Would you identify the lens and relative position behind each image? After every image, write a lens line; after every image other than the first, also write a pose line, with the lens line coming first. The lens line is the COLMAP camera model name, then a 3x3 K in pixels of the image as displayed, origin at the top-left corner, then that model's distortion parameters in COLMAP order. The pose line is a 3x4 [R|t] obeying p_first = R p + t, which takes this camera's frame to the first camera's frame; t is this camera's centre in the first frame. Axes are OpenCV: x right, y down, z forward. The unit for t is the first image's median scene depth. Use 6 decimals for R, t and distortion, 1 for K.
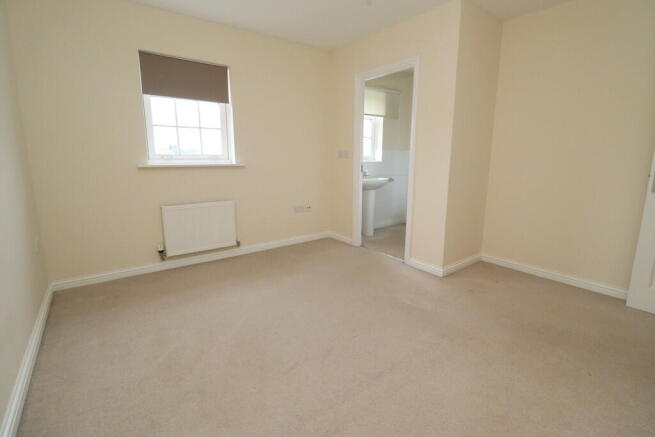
lens RADIAL K [[302.4, 0, 328.3], [0, 302.4, 211.8], [0, 0, 1]] dist [-0.003794, -0.001374]
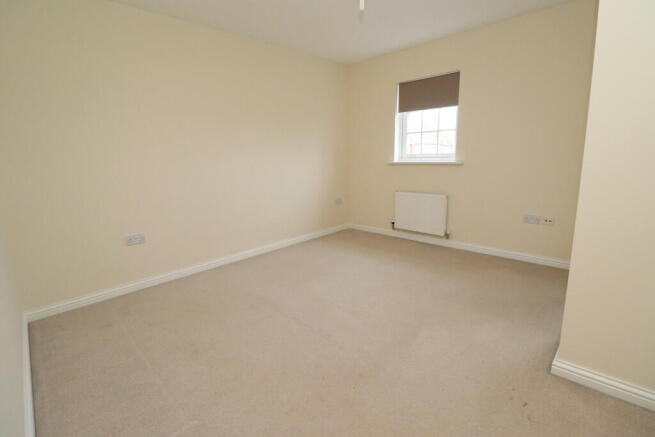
lens RADIAL K [[302.4, 0, 328.3], [0, 302.4, 211.8], [0, 0, 1]] dist [-0.003794, -0.001374]
pose [[0.169180, 0.169535, -0.970895, 0.717854], [-0.162437, 0.976419, 0.142195, -0.067338], [0.972107, 0.133653, 0.192729, 0.399174]]
